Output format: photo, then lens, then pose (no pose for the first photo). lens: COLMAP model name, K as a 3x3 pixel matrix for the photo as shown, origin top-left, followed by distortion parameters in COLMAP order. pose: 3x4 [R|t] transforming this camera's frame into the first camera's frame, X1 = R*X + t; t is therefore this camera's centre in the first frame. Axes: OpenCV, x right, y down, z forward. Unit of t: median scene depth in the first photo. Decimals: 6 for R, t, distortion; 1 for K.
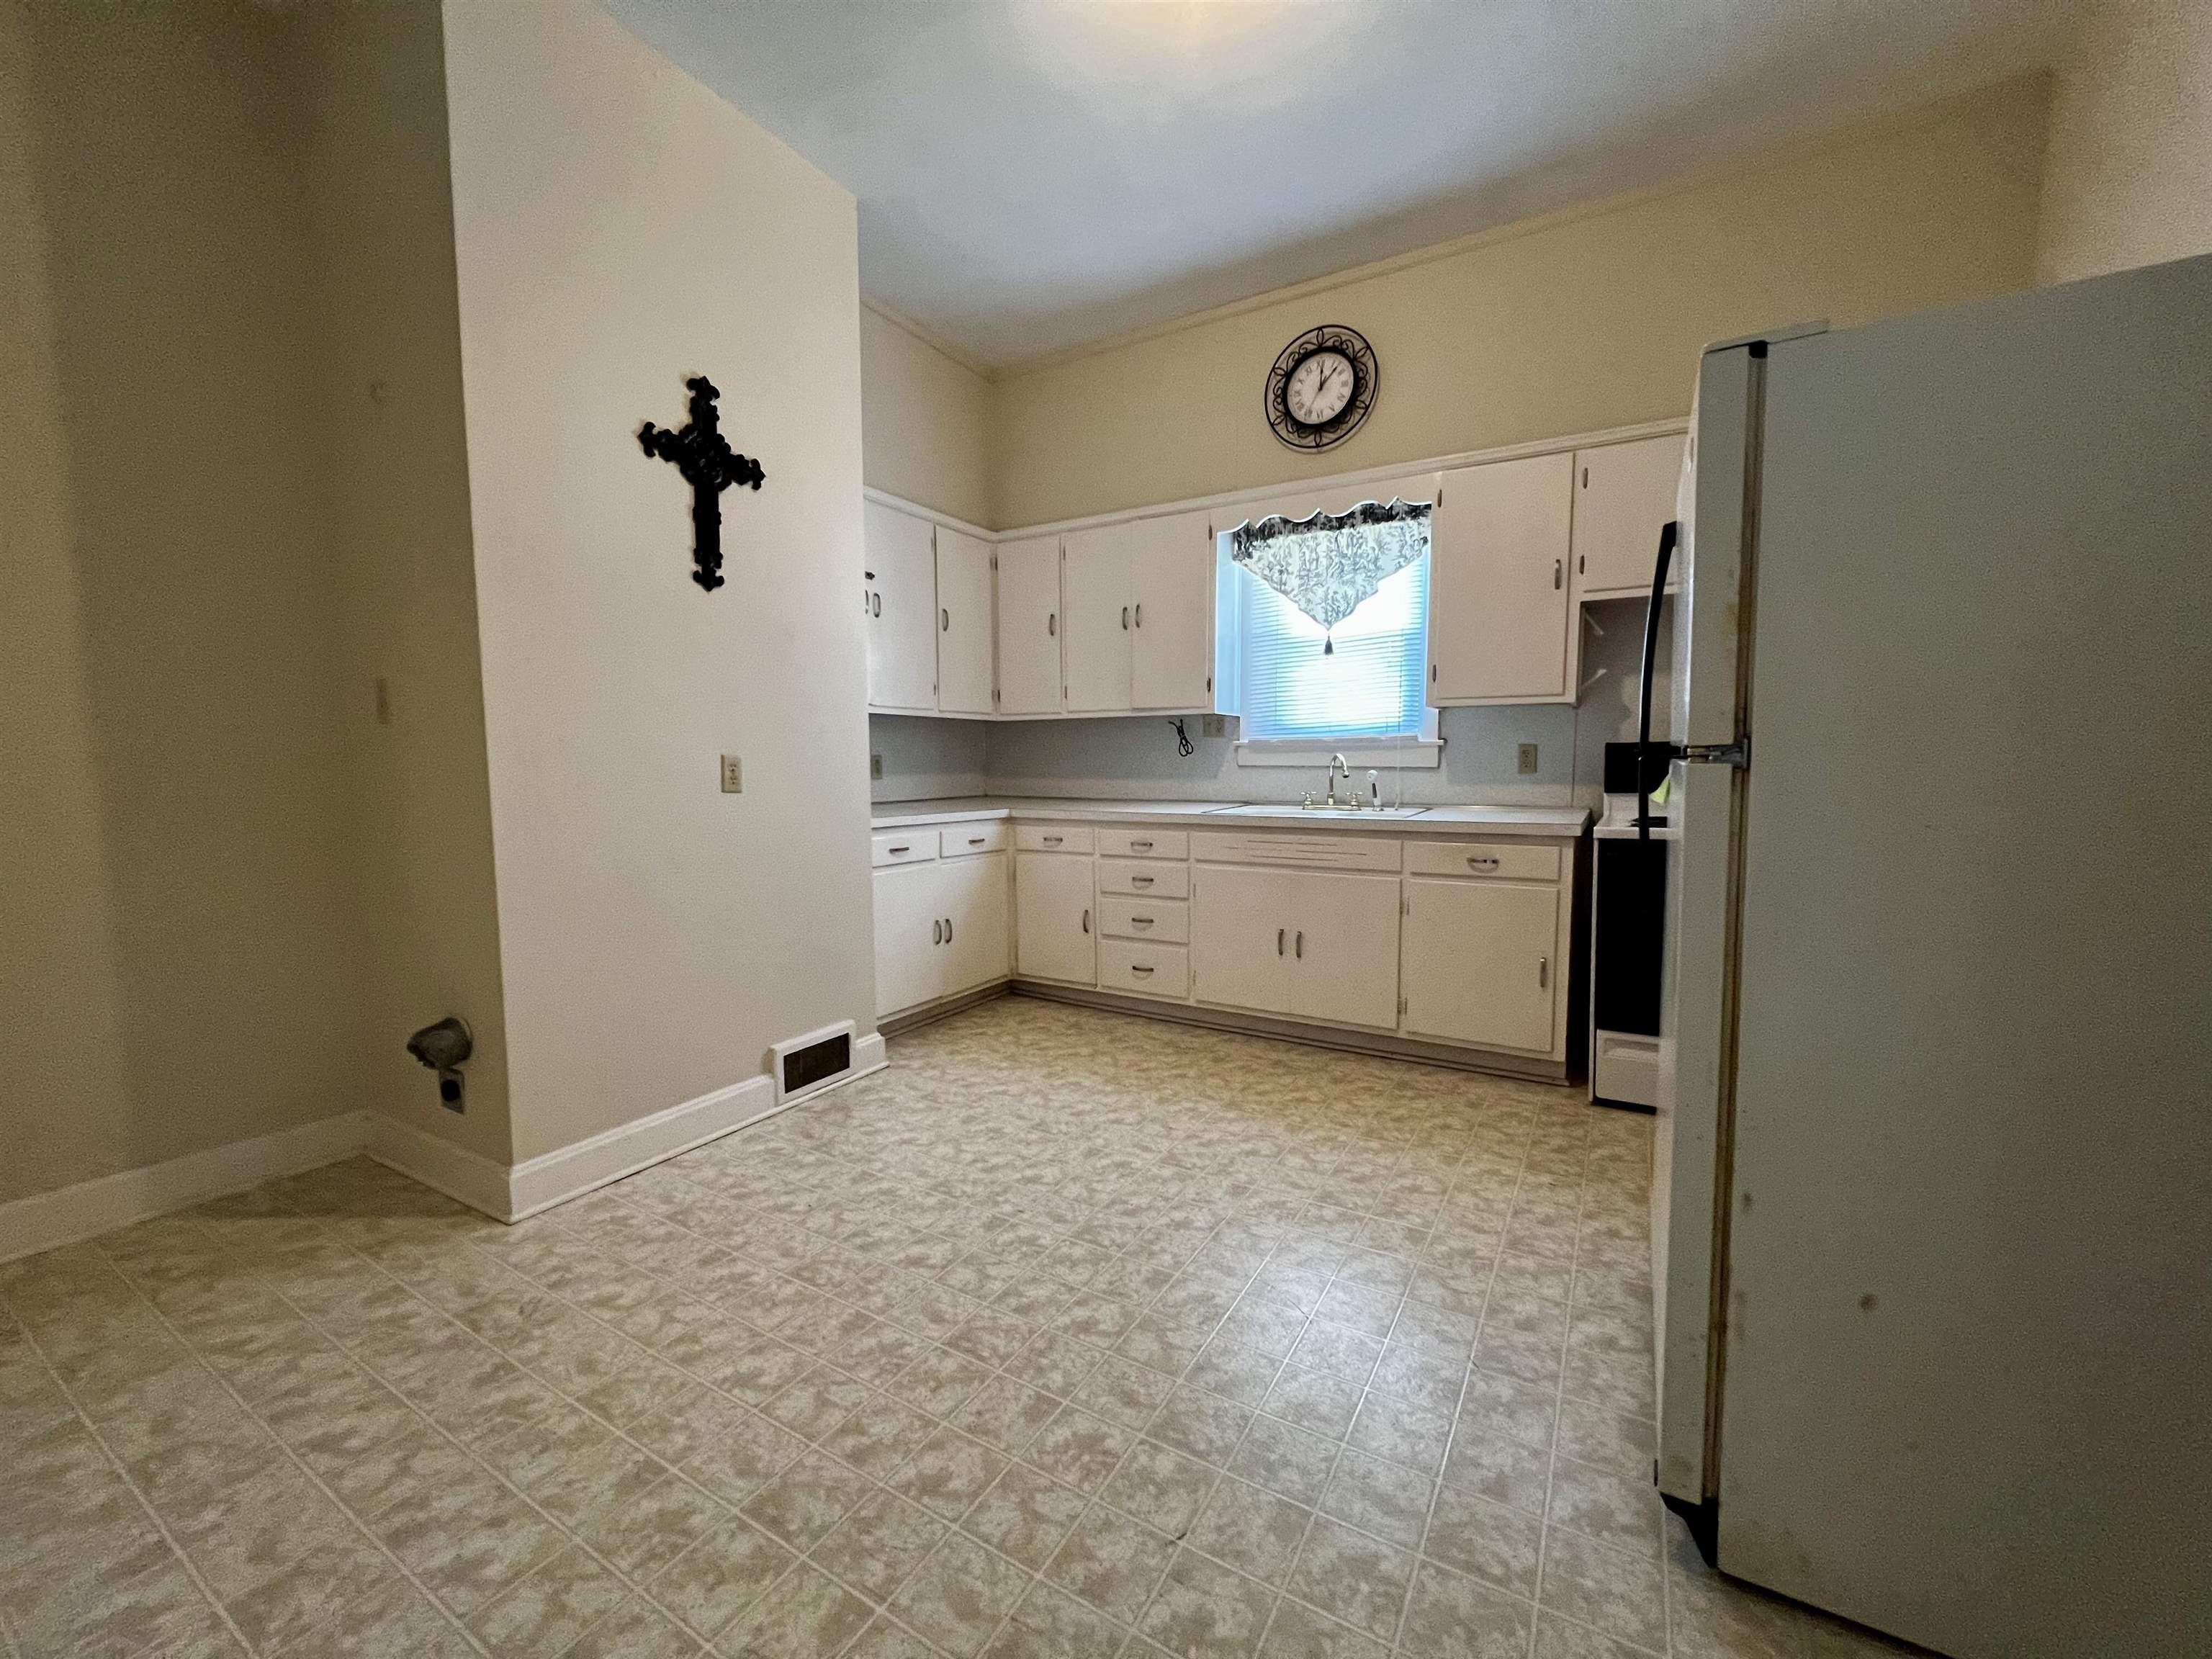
lens RADIAL K [[881.1, 0, 1100.7], [0, 881.1, 825.6], [0, 0, 1]] dist [-0.013483, -0.001689]
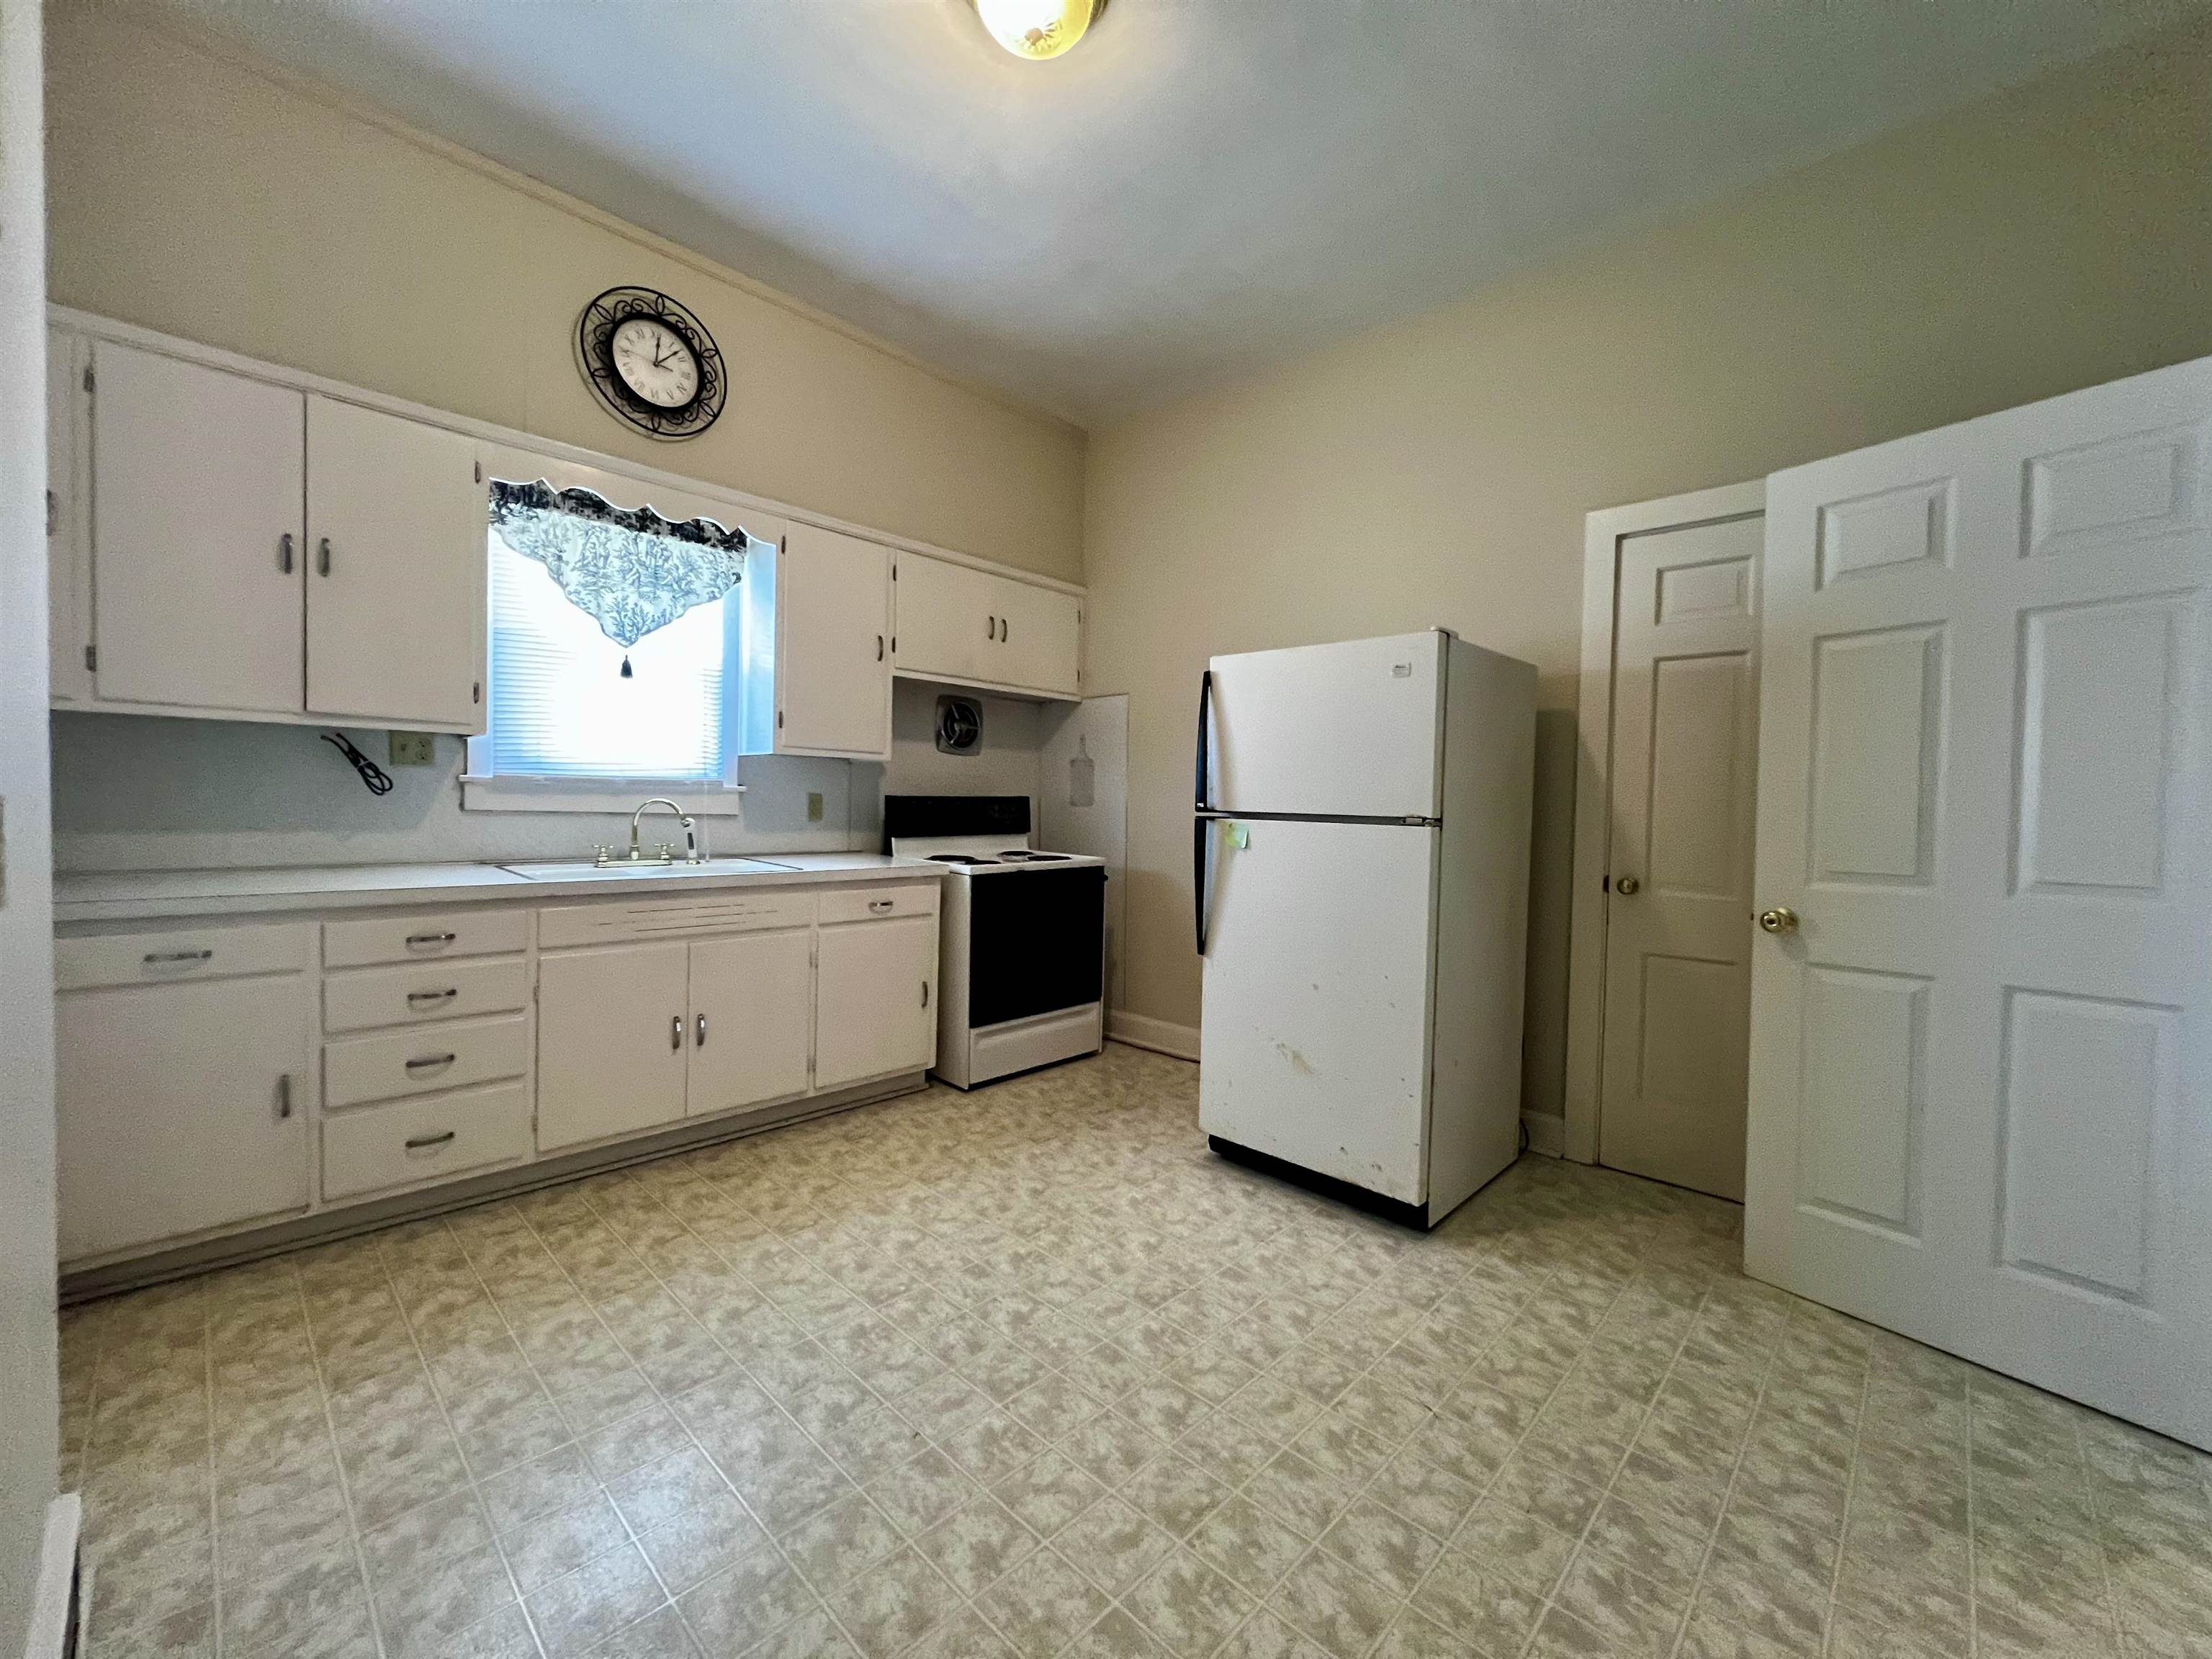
lens RADIAL K [[881.1, 0, 1109.8], [0, 881.1, 824.9], [0, 0, 1]] dist [-0.013483, -0.001689]
pose [[0.215017, -0.010198, 0.976557, -0.473930], [0.052266, 0.998633, -0.001080, -0.034457], [-0.975211, 0.051273, 0.215256, 0.415900]]
